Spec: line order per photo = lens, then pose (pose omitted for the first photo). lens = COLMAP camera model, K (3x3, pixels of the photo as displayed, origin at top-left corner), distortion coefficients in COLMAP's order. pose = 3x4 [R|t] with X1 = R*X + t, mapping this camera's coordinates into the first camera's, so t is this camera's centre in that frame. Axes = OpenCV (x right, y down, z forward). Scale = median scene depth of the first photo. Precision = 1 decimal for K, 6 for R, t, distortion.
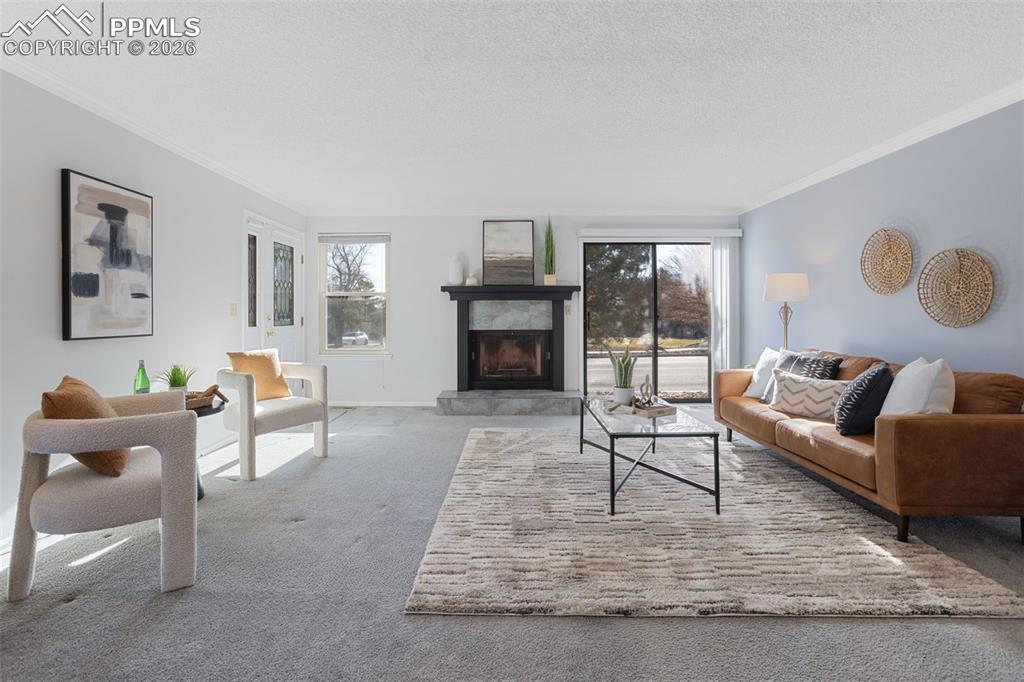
lens RADIAL K [[485.0, 0, 523.9], [0, 485.0, 315.8], [0, 0, 1]] dist [-0.034109, 0.026708]
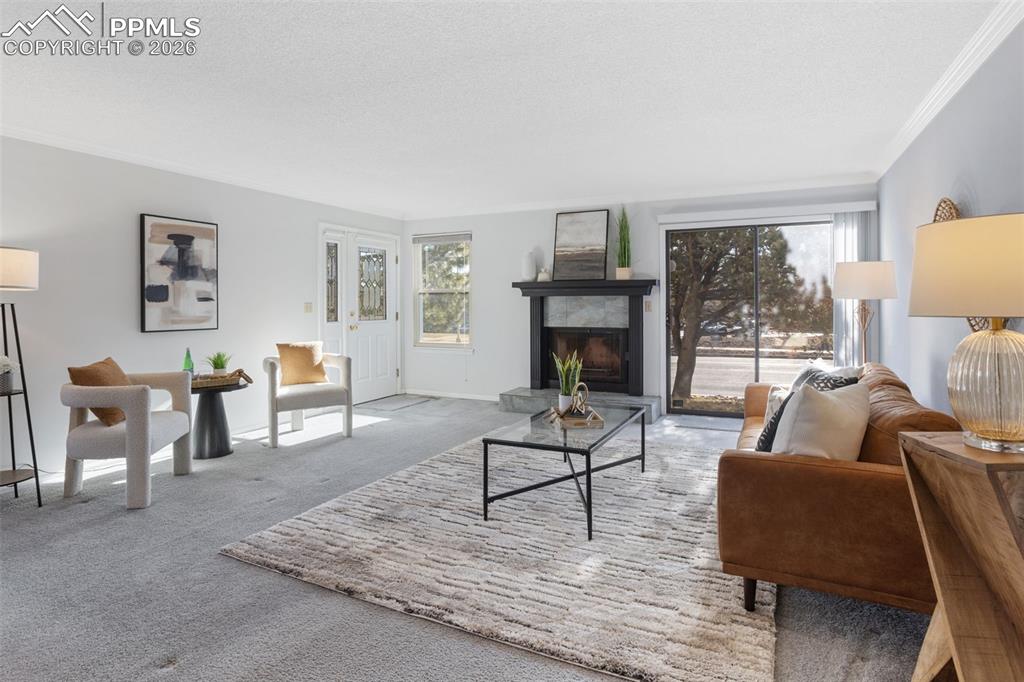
lens RADIAL K [[545.3, 0, 568.3], [0, 545.3, 309.8], [0, 0, 1]] dist [-0.036676, 0.024690]
pose [[0.909788, 0.007159, -0.415012, 0.724332], [-0.002846, 0.999935, 0.011010, -0.031222], [0.415064, -0.008836, 0.909749, 0.049437]]
